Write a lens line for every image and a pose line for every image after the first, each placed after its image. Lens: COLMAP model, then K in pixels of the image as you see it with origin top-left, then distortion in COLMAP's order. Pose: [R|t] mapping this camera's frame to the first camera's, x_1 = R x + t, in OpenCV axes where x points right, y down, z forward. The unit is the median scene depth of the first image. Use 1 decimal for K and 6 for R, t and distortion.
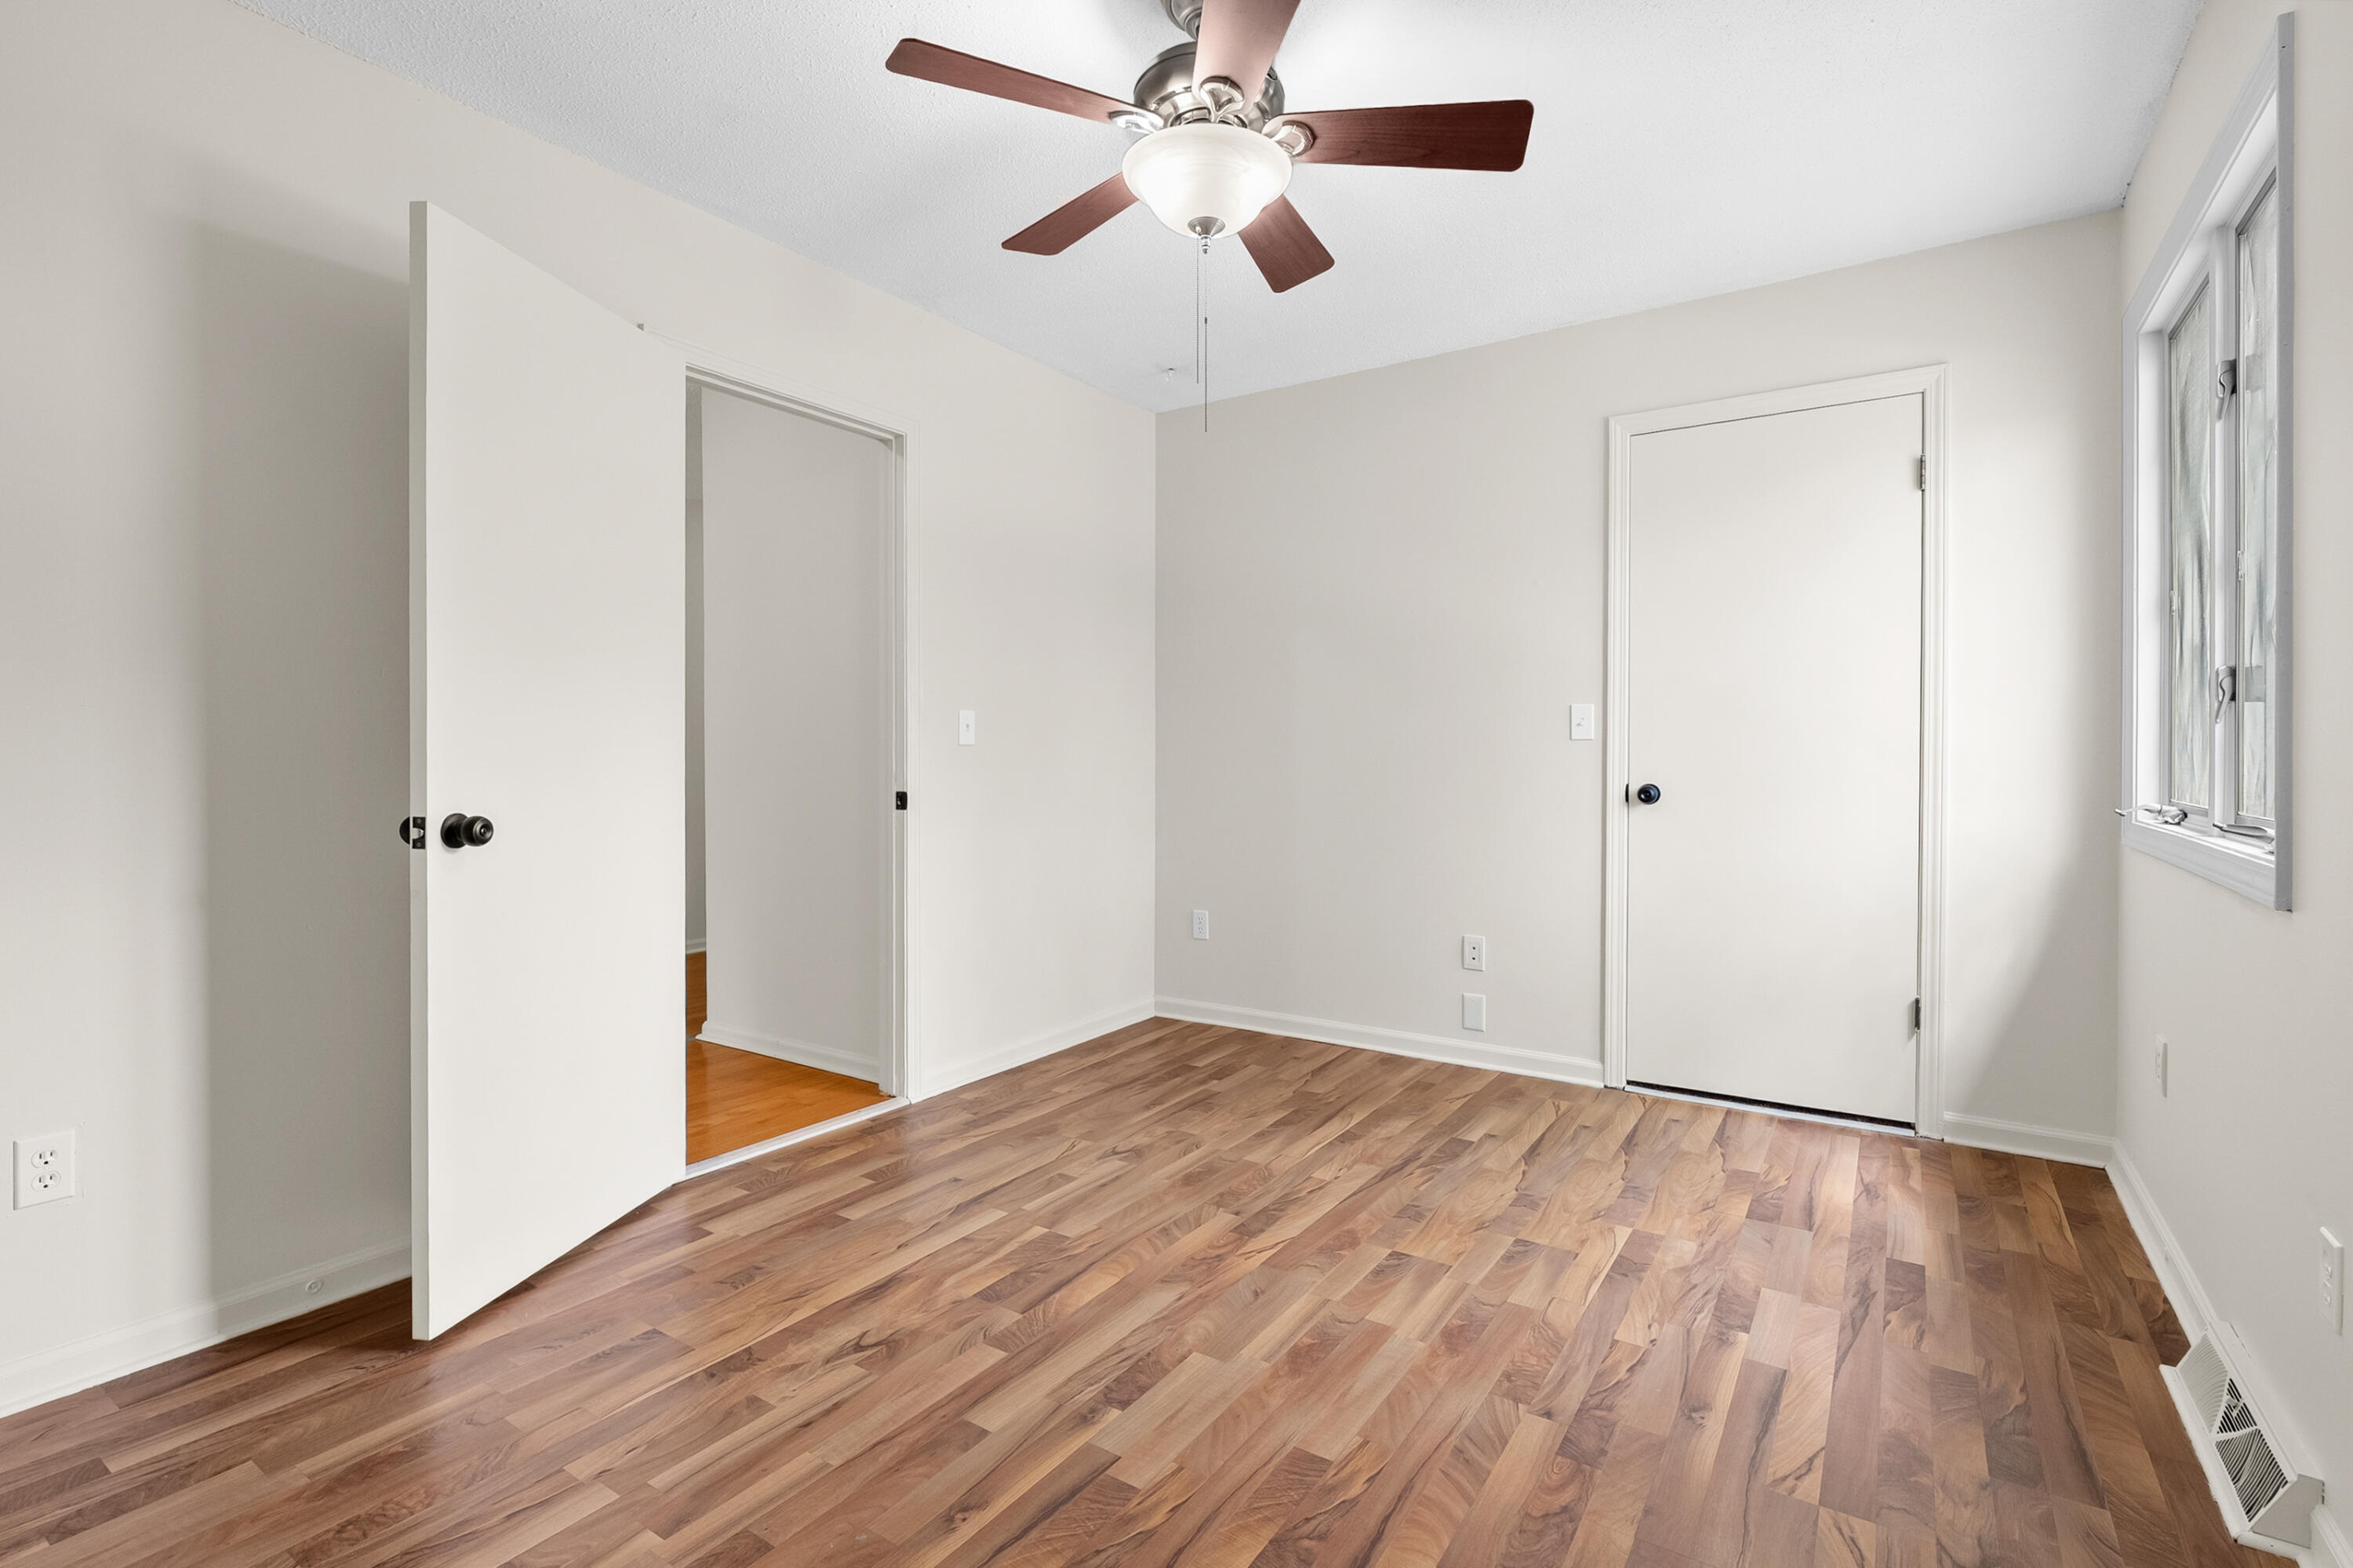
lens RADIAL K [[1061.1, 0, 1180.6], [0, 1061.1, 775.8], [0, 0, 1]] dist [-0.002405, 0.001220]
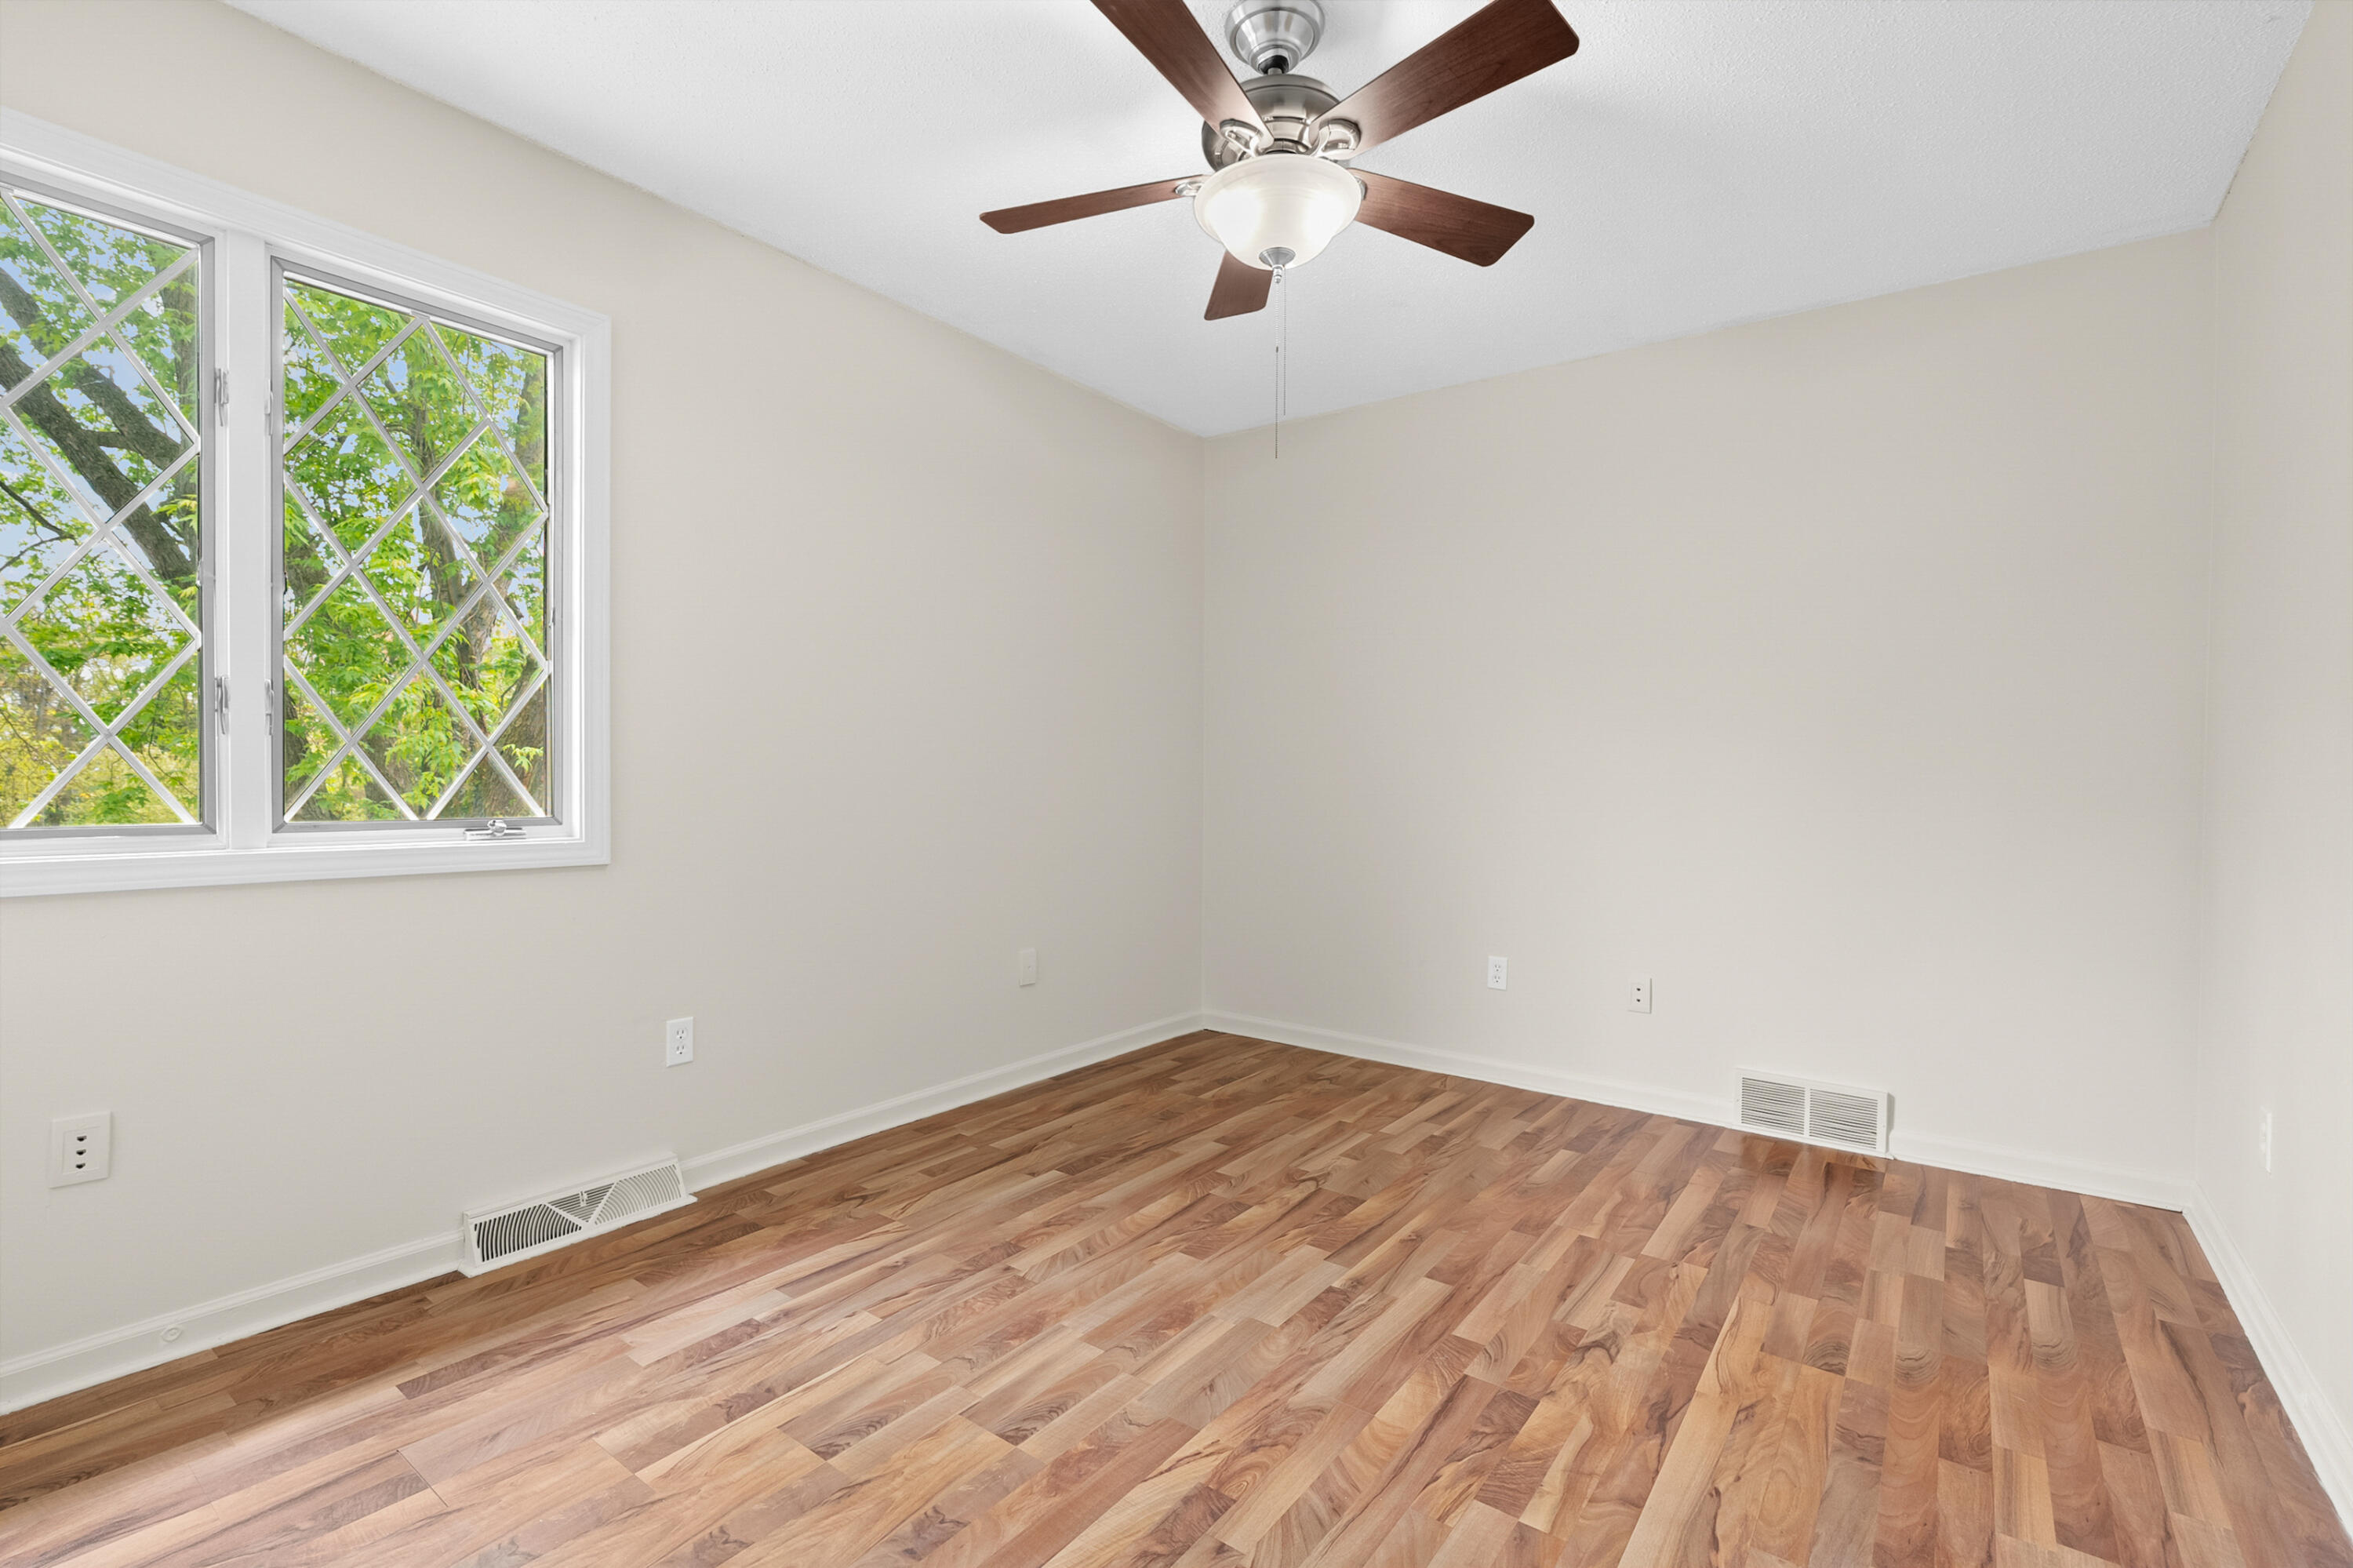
lens RADIAL K [[1061.1, 0, 1176.7], [0, 1061.1, 774.6], [0, 0, 1]] dist [-0.002405, 0.001220]
pose [[-0.998980, -0.008028, 0.044436, 0.070785], [-0.007220, 0.999806, 0.018322, -0.037820], [-0.044575, 0.017983, -0.998844, 2.032649]]
